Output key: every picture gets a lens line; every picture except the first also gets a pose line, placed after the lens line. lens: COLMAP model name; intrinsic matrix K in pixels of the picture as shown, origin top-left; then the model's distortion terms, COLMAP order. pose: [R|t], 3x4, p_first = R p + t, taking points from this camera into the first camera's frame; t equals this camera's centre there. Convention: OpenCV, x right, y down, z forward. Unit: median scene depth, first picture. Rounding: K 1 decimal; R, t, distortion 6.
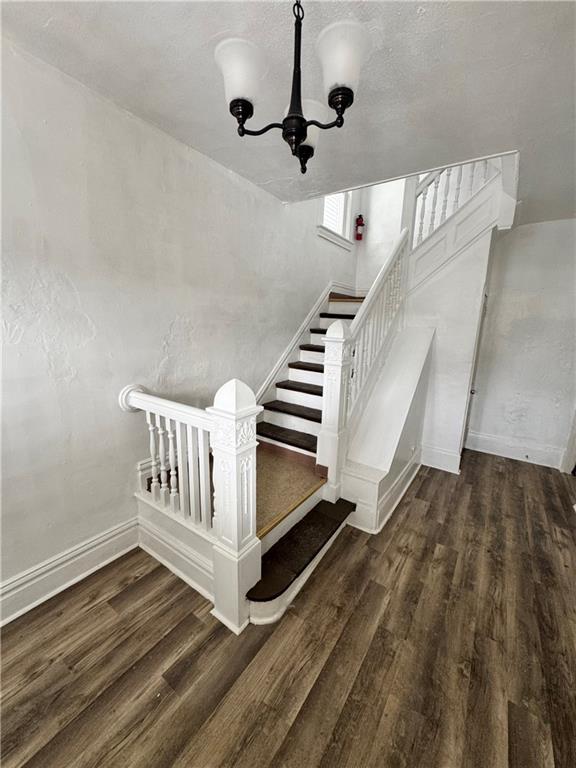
lens RADIAL K [[306.8, 0, 290.4], [0, 306.8, 382.0], [0, 0, 1]] dist [-0.000509, 0.000692]
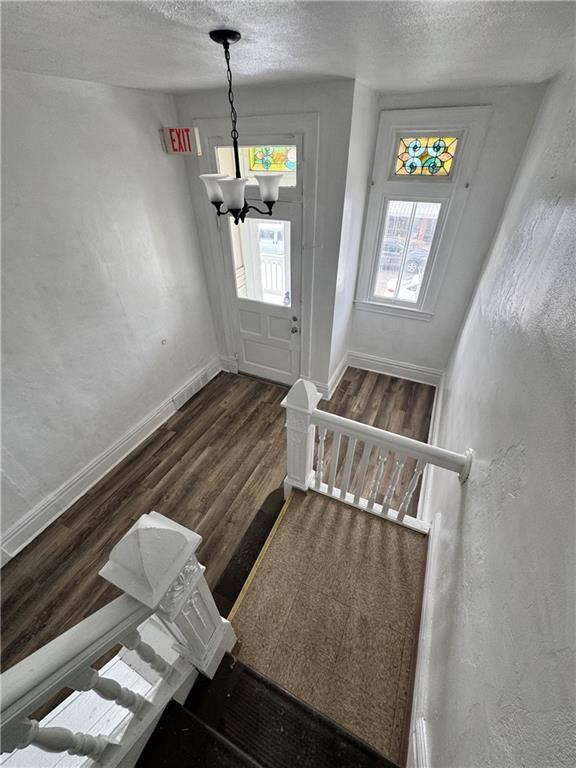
lens RADIAL K [[306.8, 0, 290.4], [0, 306.8, 382.0], [0, 0, 1]] dist [-0.000509, 0.000692]
pose [[-0.985726, 0.085990, -0.144740, 0.041227], [-0.050093, 0.670982, 0.739780, -0.917691], [0.160732, 0.736471, -0.657097, 1.837857]]
